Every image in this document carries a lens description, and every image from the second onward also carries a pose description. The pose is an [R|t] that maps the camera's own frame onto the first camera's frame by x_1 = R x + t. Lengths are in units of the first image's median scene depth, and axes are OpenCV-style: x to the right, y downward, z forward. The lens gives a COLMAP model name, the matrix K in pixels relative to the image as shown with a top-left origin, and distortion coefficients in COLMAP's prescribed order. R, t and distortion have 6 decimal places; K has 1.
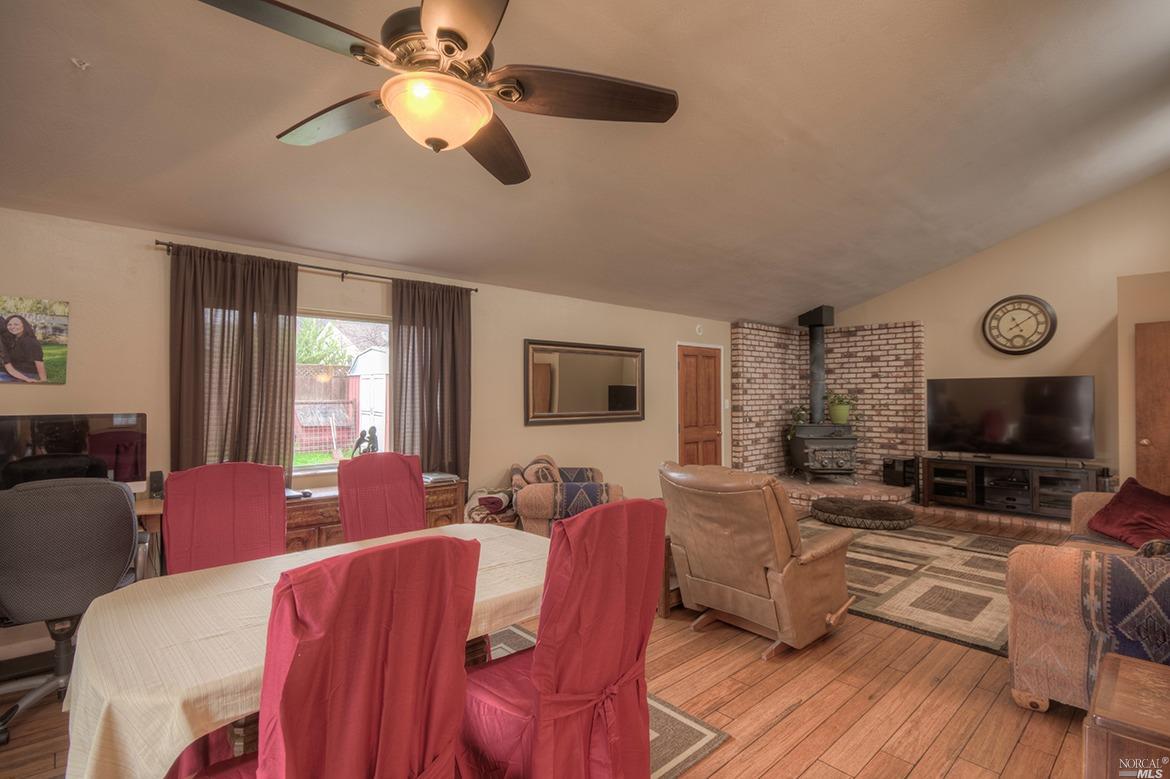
lens RADIAL K [[559.2, 0, 590.9], [0, 559.2, 389.1], [0, 0, 1]] dist [0.003871, 0.001384]
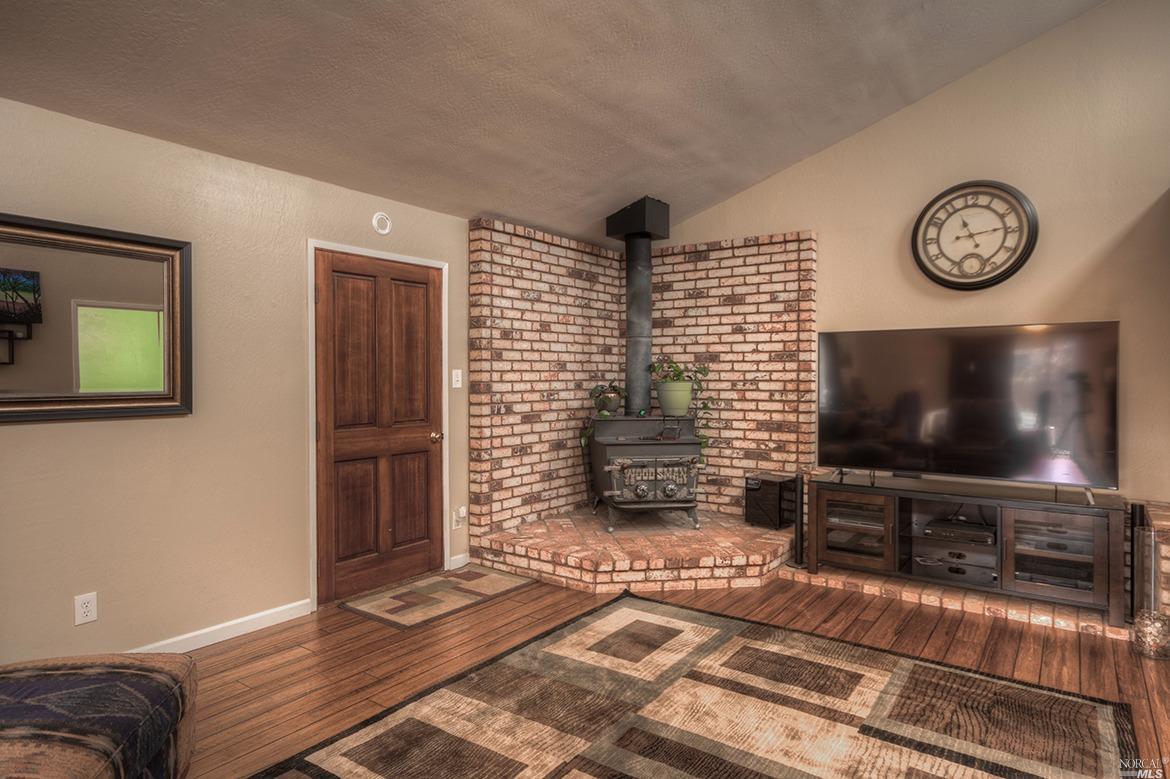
lens RADIAL K [[673.1, 0, 578.4], [0, 673.1, 384.3], [0, 0, 1]] dist [0.002643, 0.007800]
pose [[0.983749, 0.001425, 0.179546, 0.239557], [-0.005972, 0.999675, 0.024785, 0.015921], [-0.179452, -0.025454, 0.983437, 0.377073]]
